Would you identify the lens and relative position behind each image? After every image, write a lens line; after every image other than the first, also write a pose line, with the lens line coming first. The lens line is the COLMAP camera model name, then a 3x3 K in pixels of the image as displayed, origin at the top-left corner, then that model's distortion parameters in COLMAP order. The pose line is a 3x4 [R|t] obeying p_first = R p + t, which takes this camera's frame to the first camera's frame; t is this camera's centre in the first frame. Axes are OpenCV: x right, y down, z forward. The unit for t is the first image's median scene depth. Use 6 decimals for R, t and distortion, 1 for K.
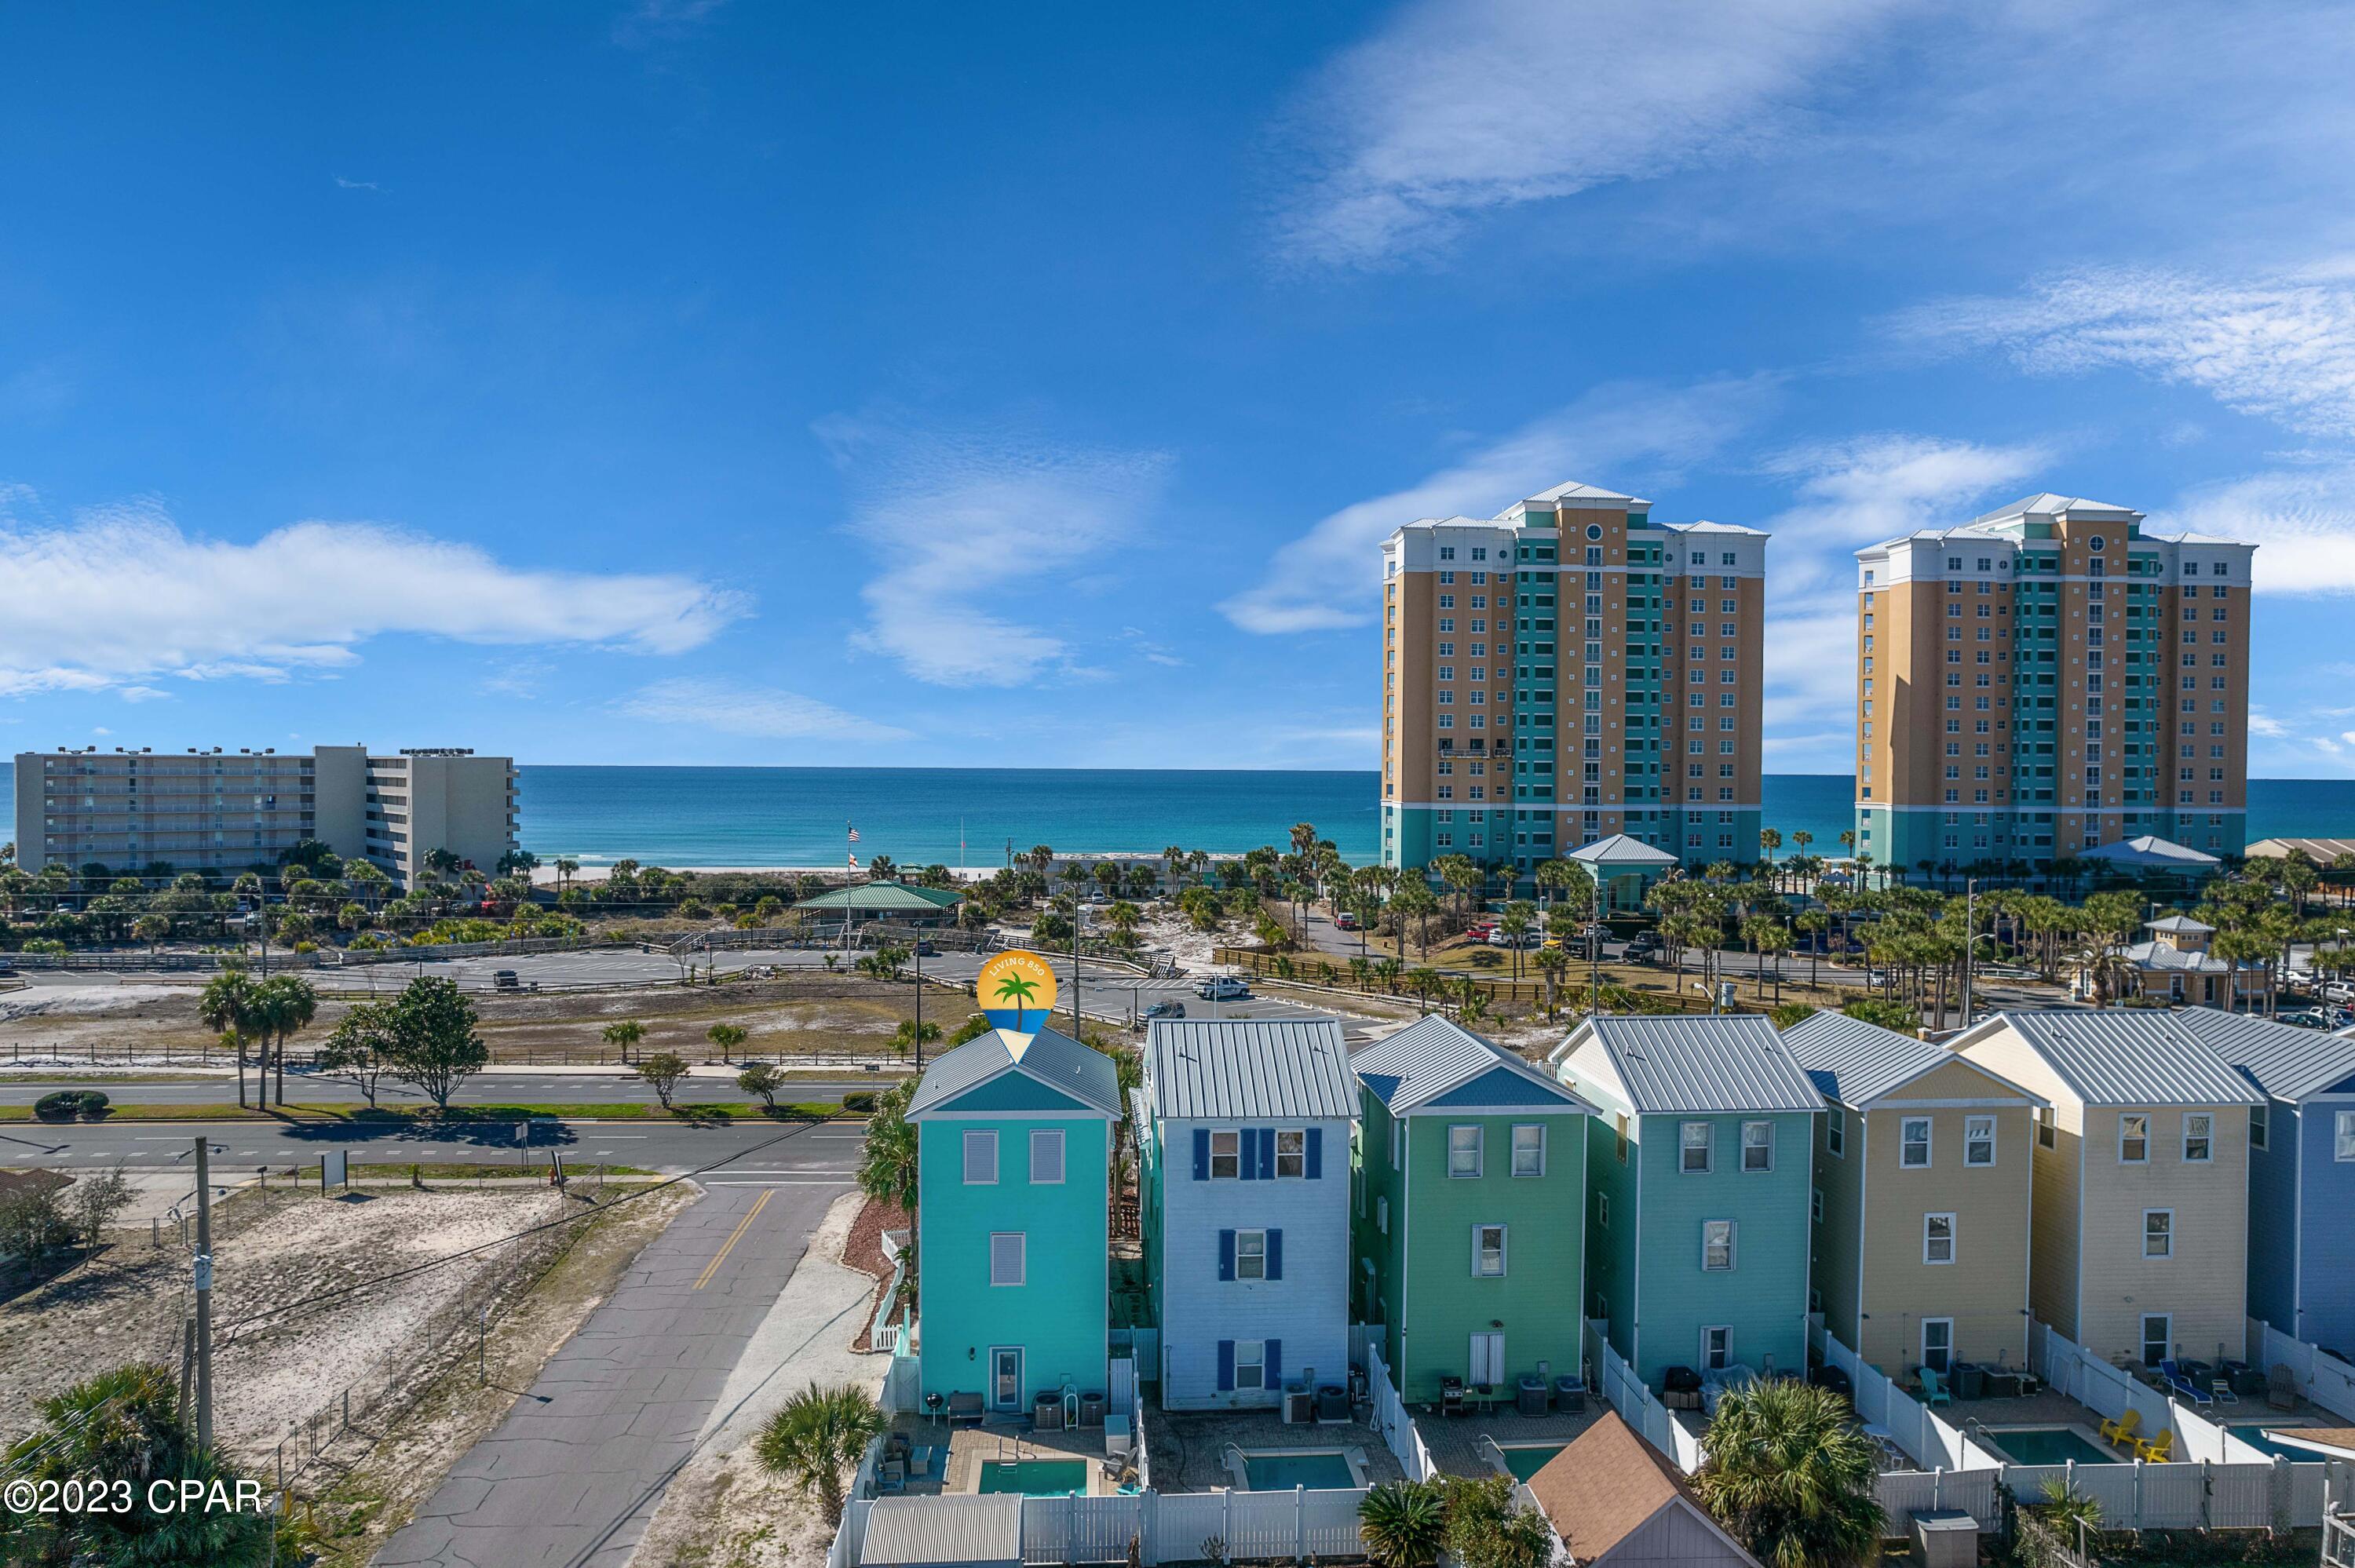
lens RADIAL K [[1494.2, 0, 1185.6], [0, 1494.2, 793.9], [0, 0, 1]] dist [-0.059391, 0.003878]
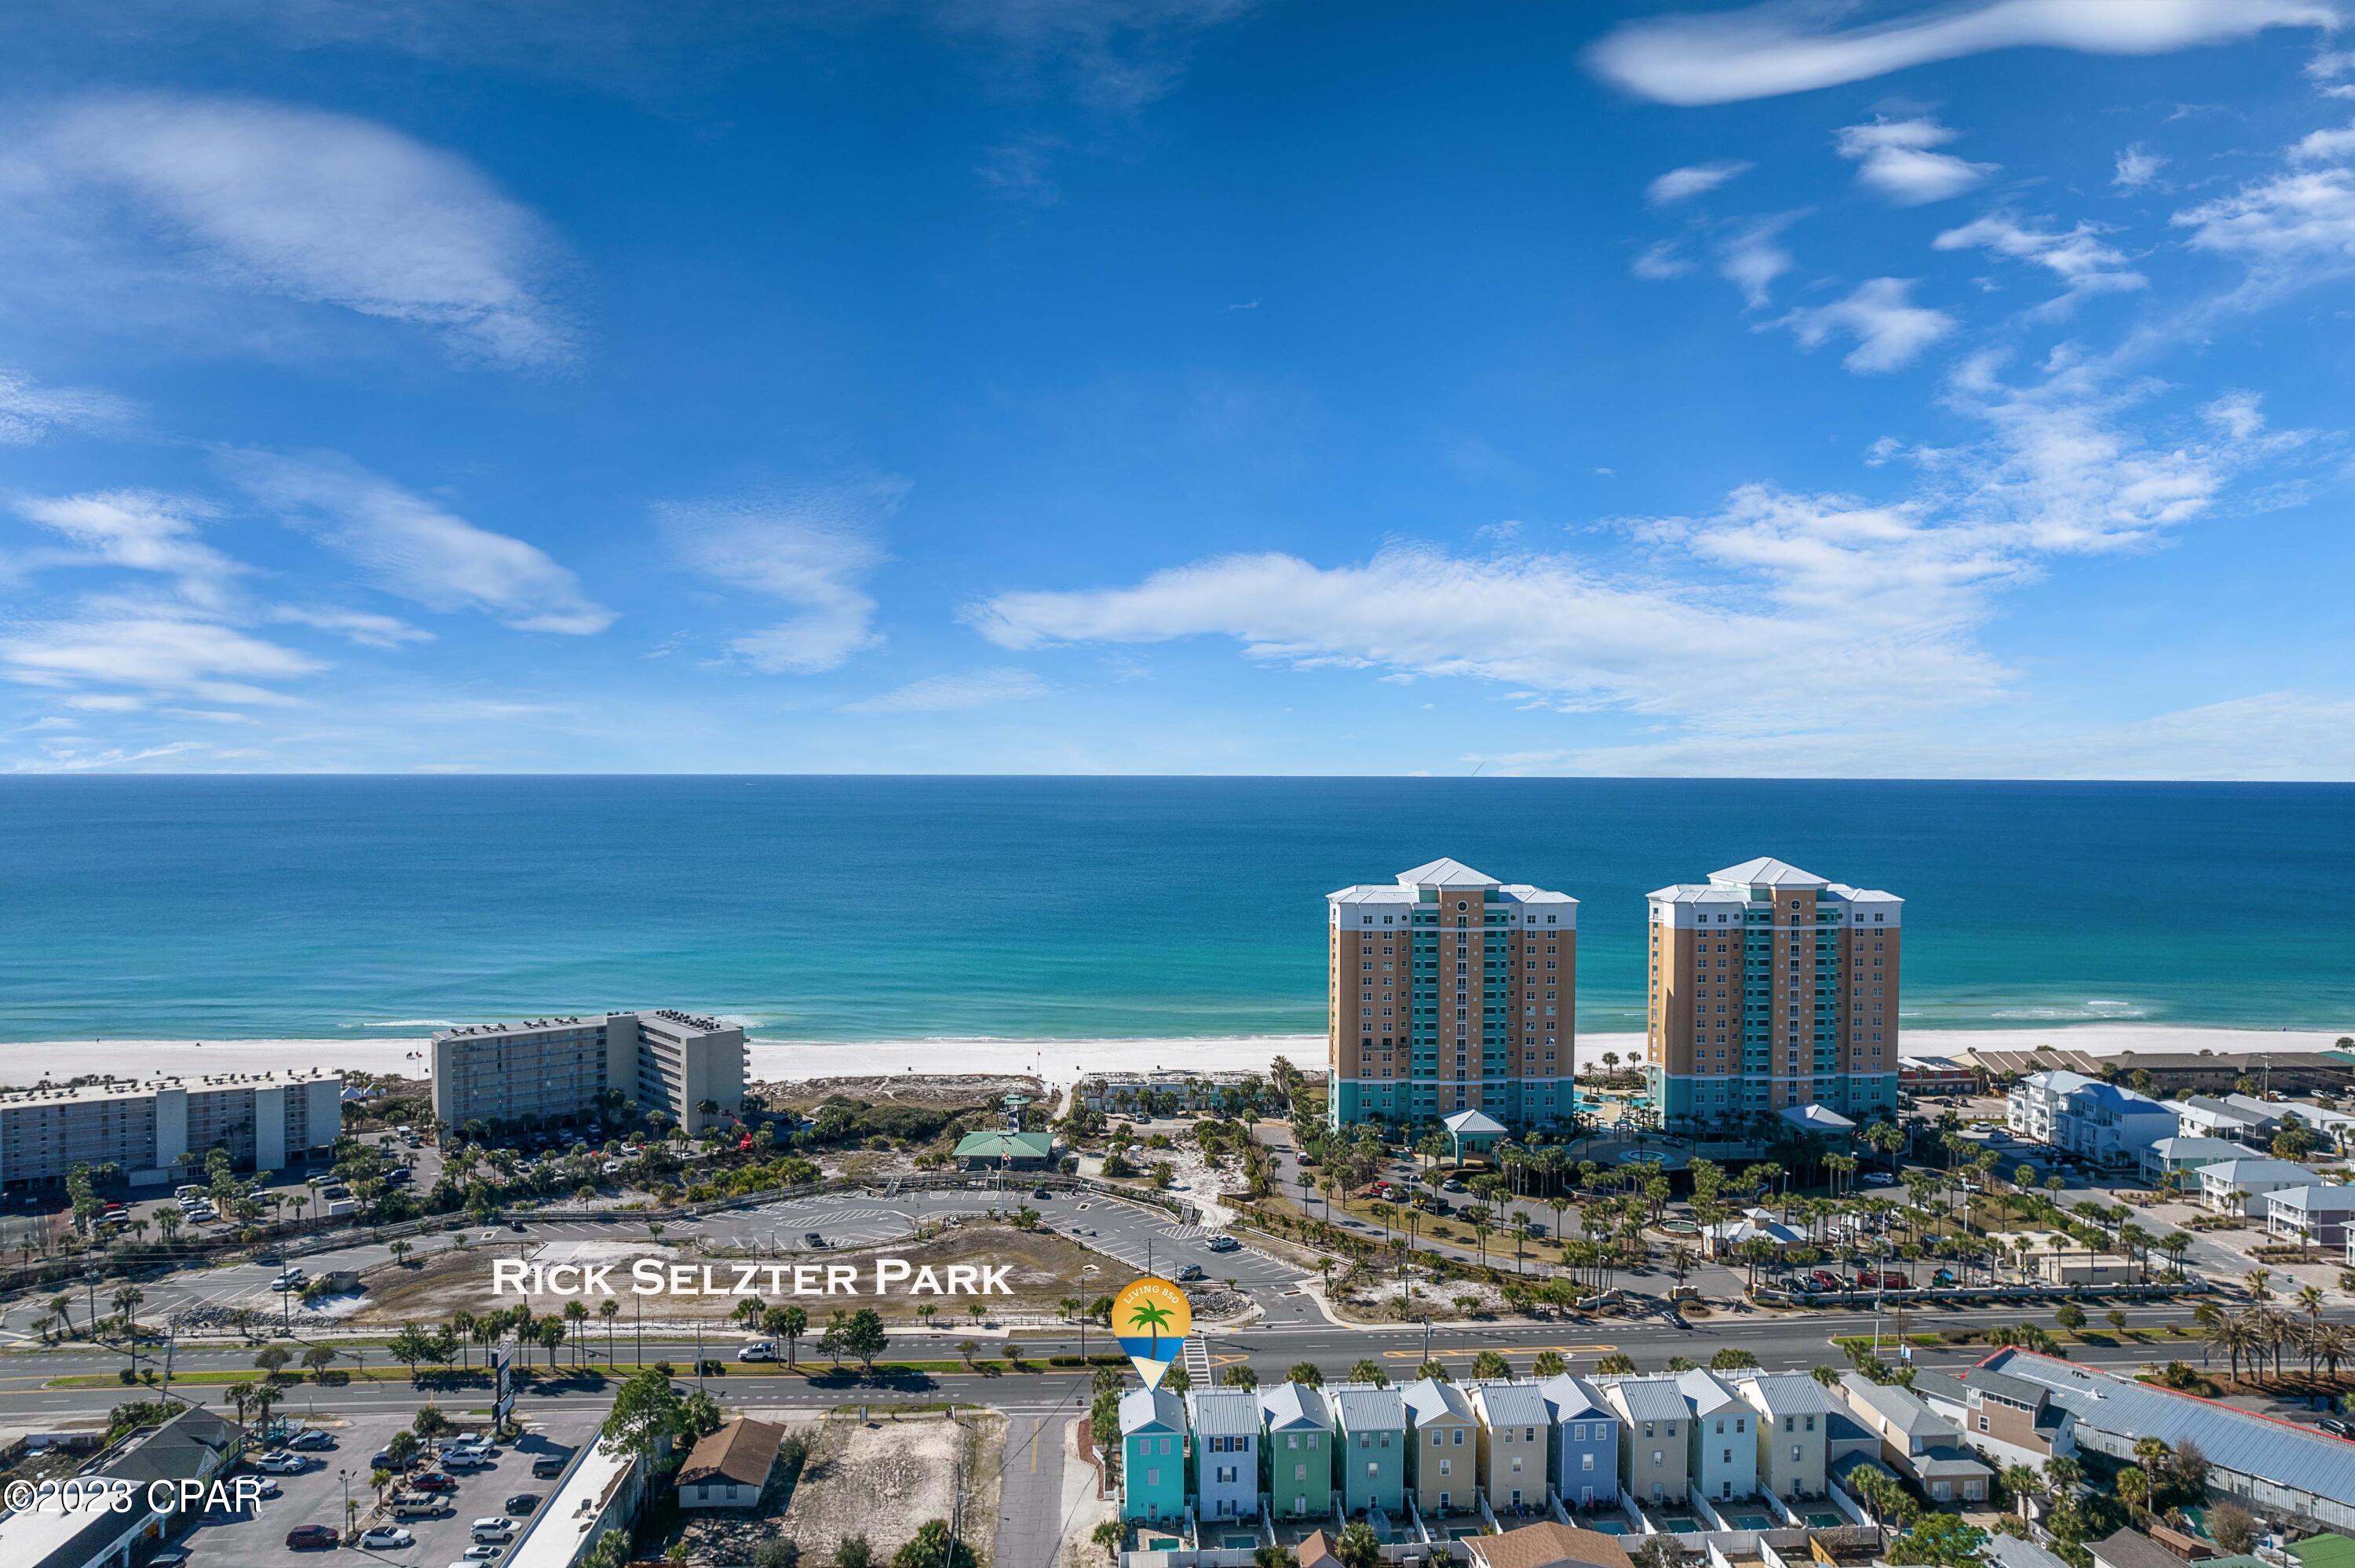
lens RADIAL K [[1517.2, 0, 1177.5], [0, 1517.2, 784.0], [0, 0, 1]] dist [-0.078689, 0.073183]
pose [[0.999941, -0.005554, -0.009282, -0.006501], [0.005550, 0.999985, -0.000410, -0.299758], [0.009284, 0.000358, 0.999957, -0.569772]]
